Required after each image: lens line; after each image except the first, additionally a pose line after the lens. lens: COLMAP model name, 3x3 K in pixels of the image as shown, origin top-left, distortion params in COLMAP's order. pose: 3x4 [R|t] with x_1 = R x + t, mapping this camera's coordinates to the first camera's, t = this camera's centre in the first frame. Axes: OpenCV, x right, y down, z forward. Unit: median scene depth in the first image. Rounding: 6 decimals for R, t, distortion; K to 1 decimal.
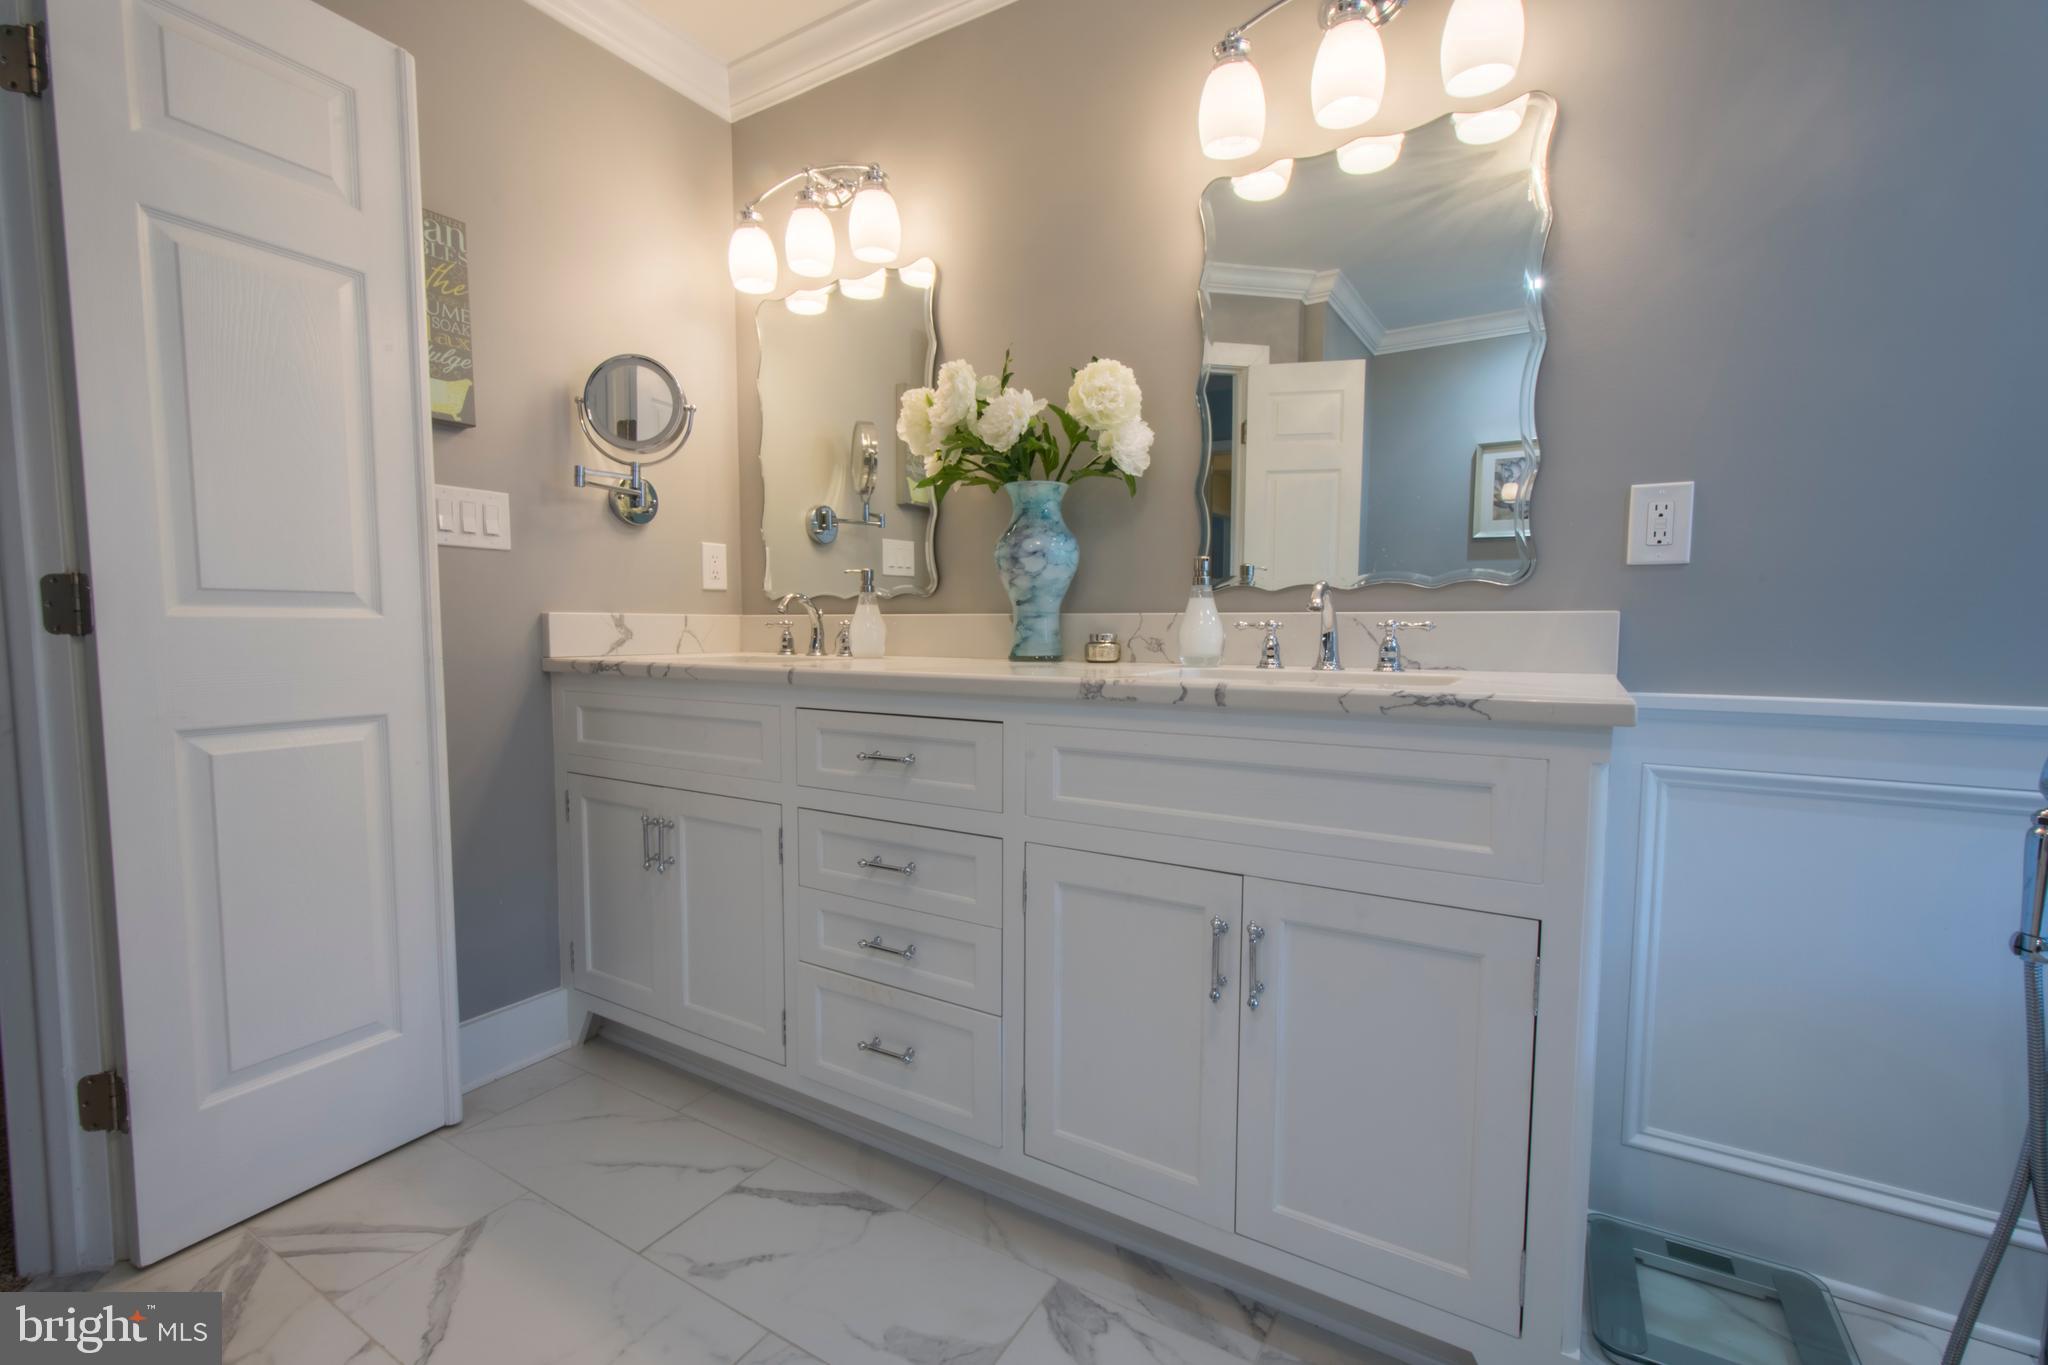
lens RADIAL K [[890.5, 0, 1013.8], [0, 890.5, 688.0], [0, 0, 1]] dist [0.009458, -0.001597]
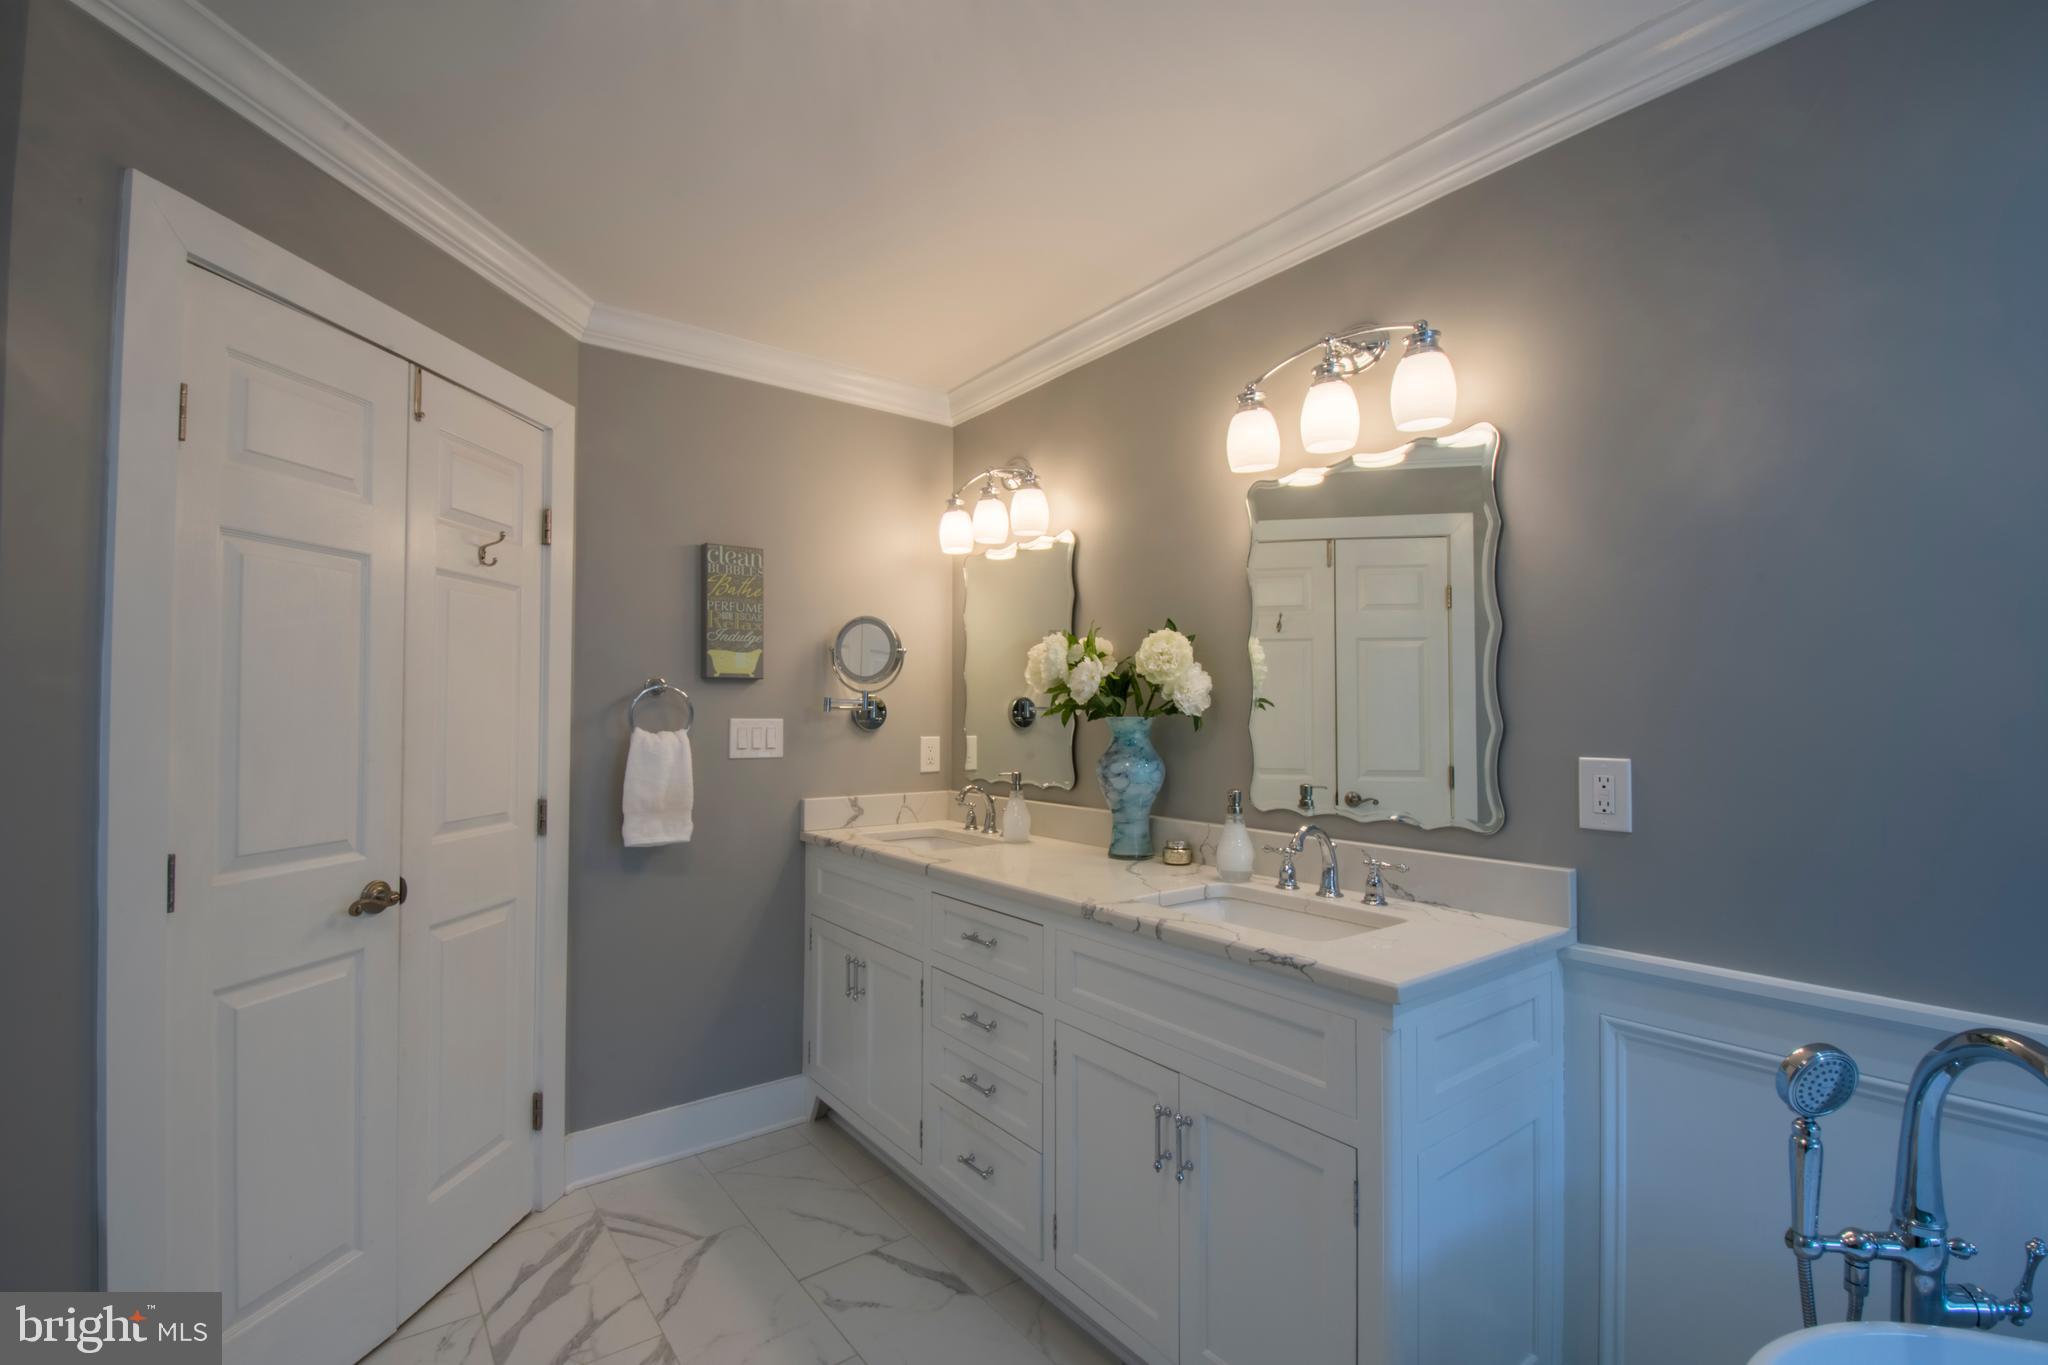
lens RADIAL K [[890.5, 0, 1013.5], [0, 890.5, 689.4], [0, 0, 1]] dist [0.009458, -0.001597]
pose [[0.931349, -0.011622, -0.363942, 0.355237], [-0.026063, 0.994799, -0.098464, -0.147472], [0.363193, 0.101190, 0.926203, -0.245974]]
